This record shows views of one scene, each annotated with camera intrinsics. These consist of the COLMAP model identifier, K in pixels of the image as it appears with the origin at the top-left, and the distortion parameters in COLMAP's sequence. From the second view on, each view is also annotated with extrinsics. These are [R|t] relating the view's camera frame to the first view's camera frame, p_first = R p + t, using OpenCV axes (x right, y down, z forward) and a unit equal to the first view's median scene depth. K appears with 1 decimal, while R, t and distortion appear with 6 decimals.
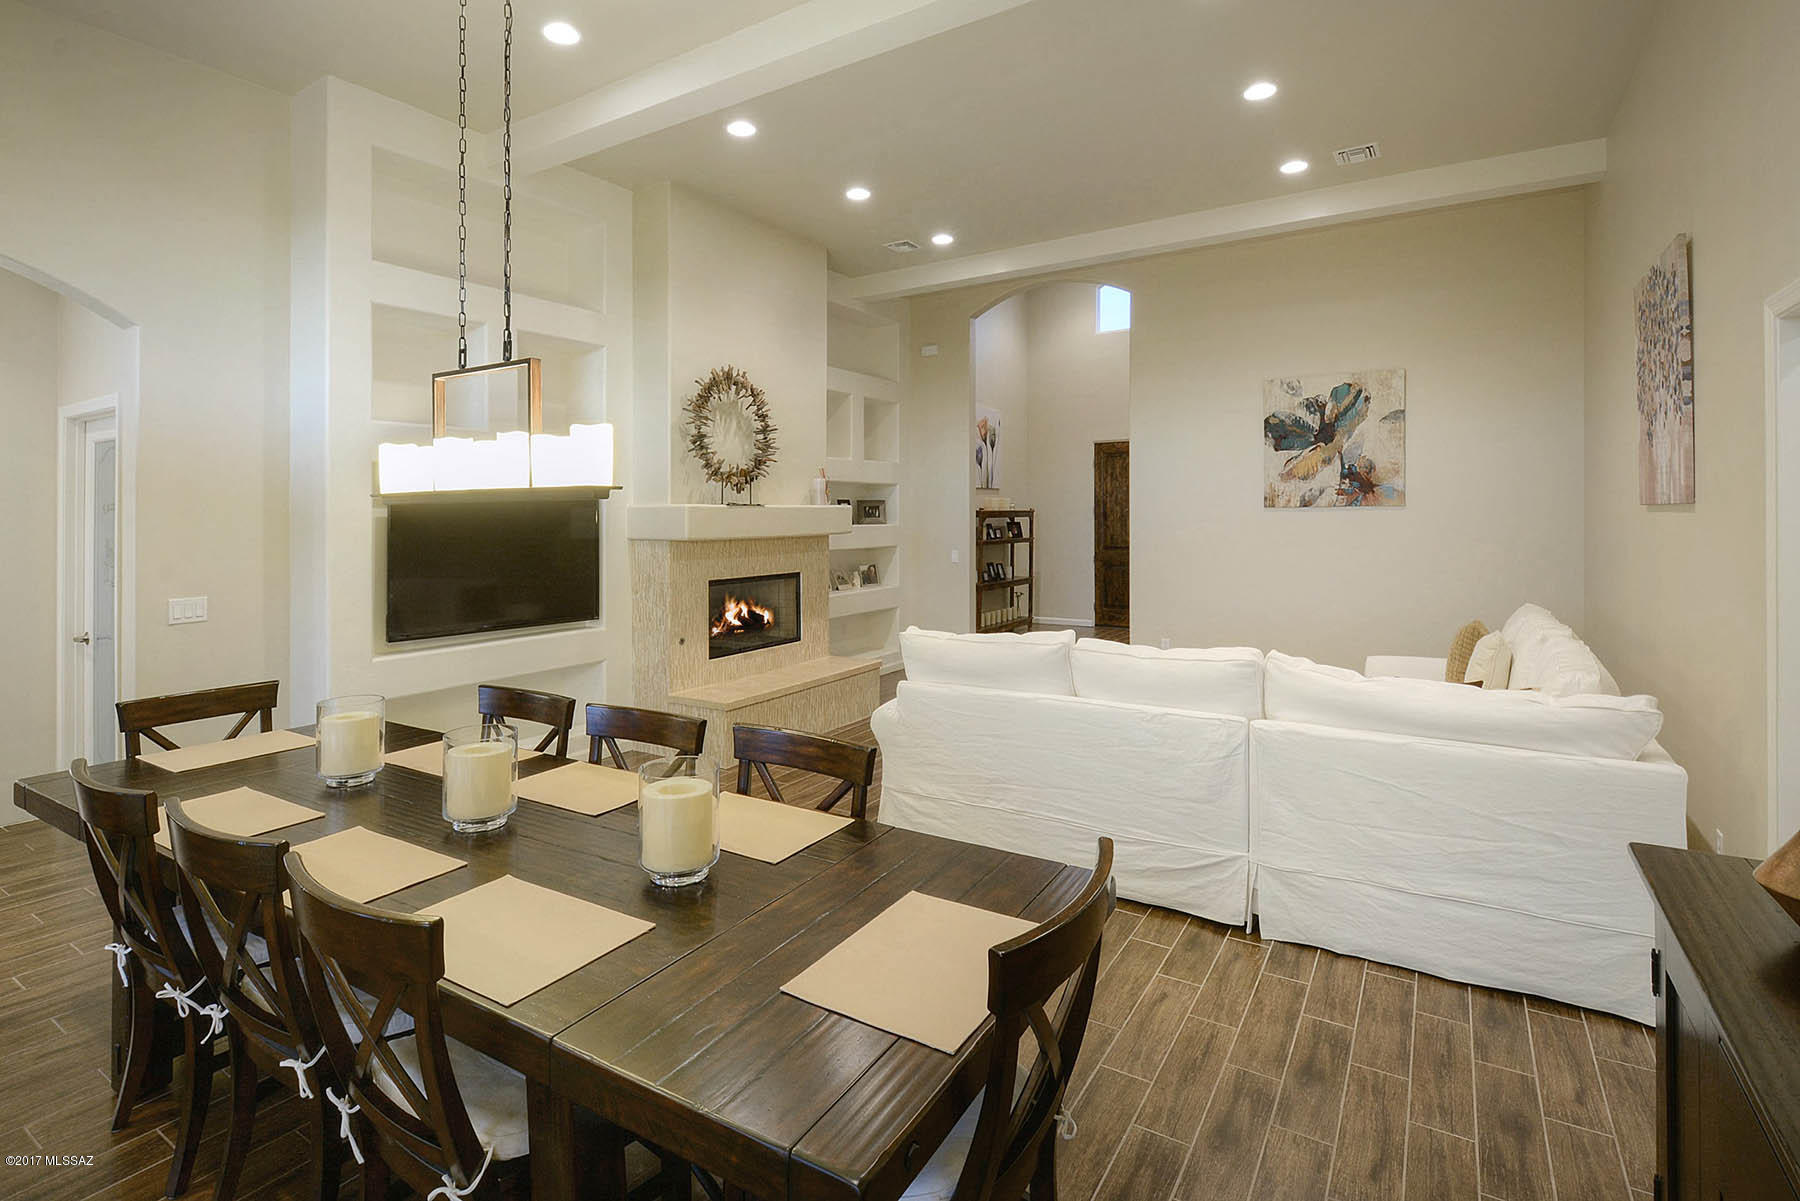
lens RADIAL K [[866.1, 0, 900.8], [0, 866.1, 492.3], [0, 0, 1]] dist [0.014278, -0.000293]
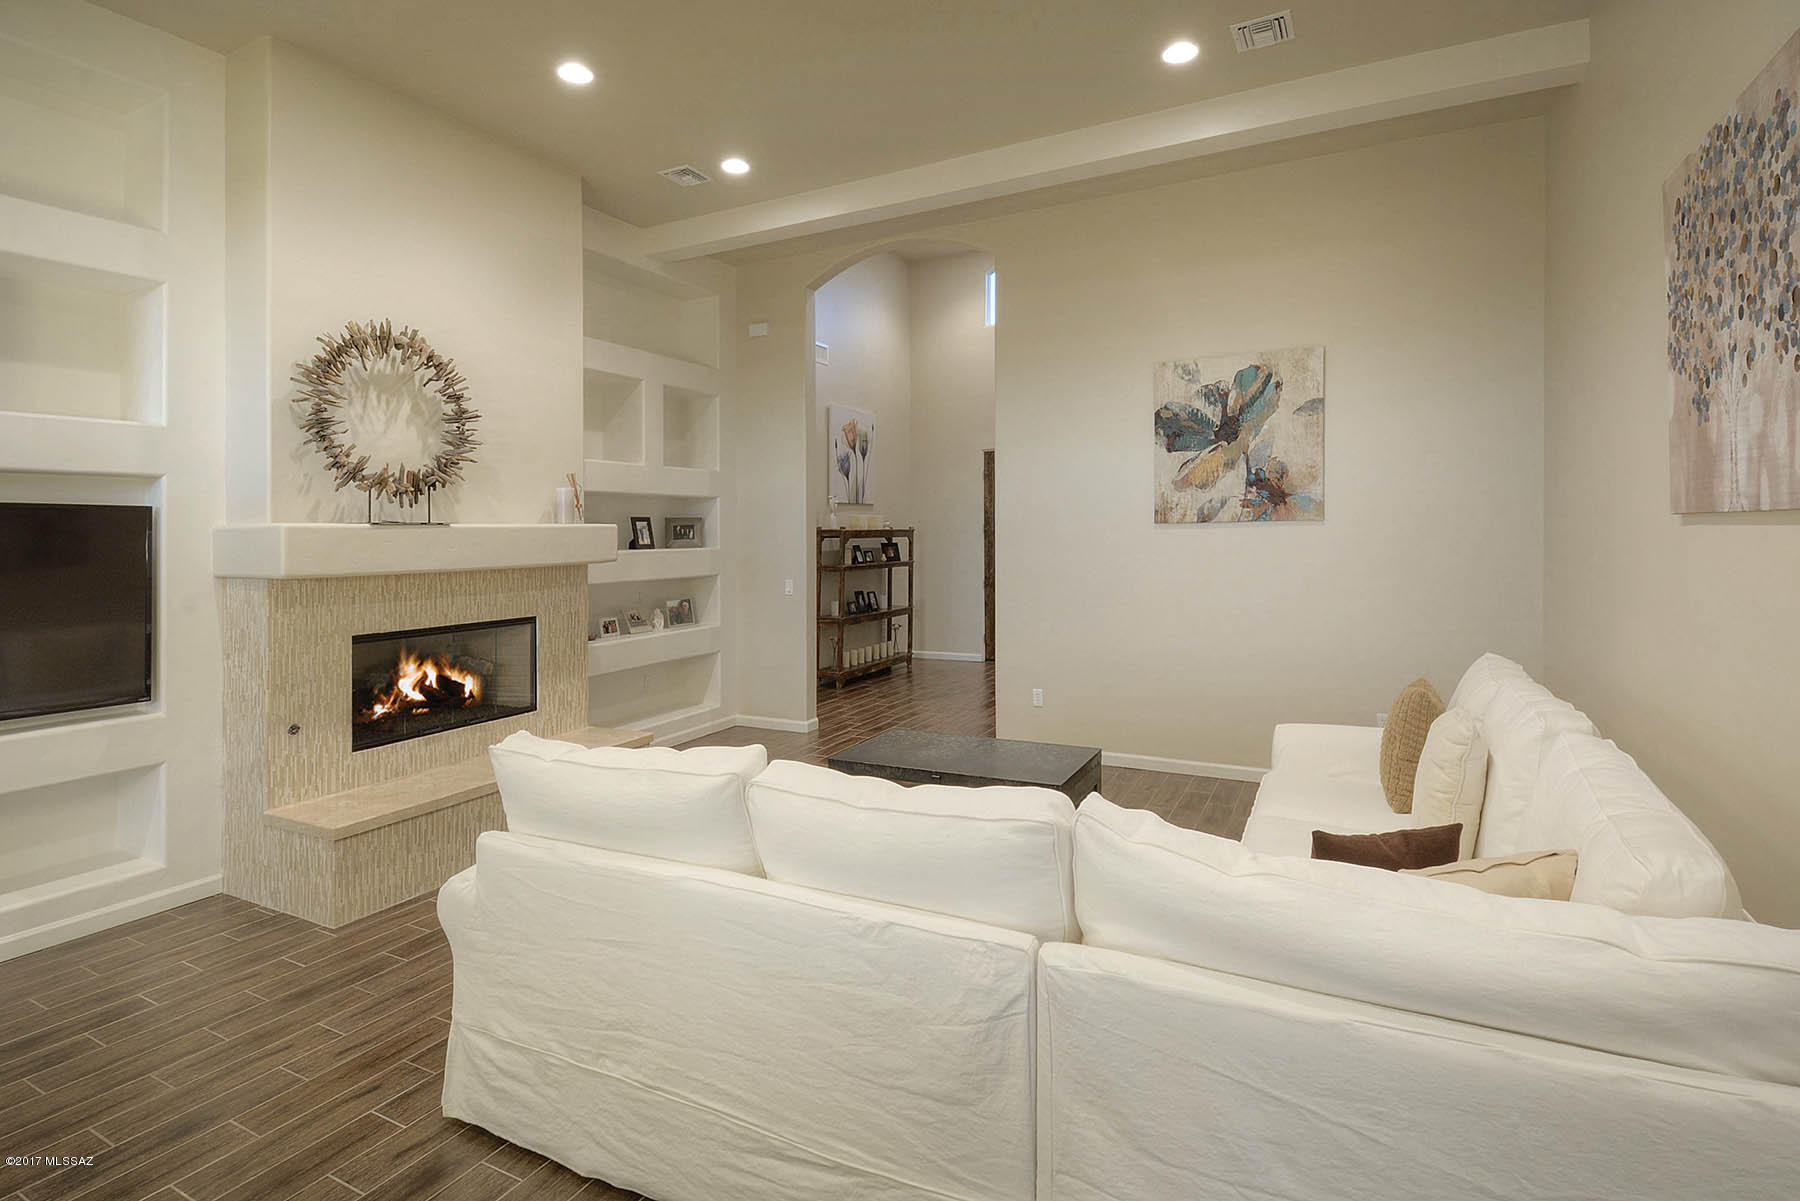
lens RADIAL K [[910.0, 0, 909.0], [0, 910.0, 516.6], [0, 0, 1]] dist [0.039576, -0.000210]
pose [[0.994703, -0.005155, 0.102664, 0.113506], [0.004511, 0.999969, 0.006504, 0.004801], [-0.102694, -0.006007, 0.994695, 0.200432]]
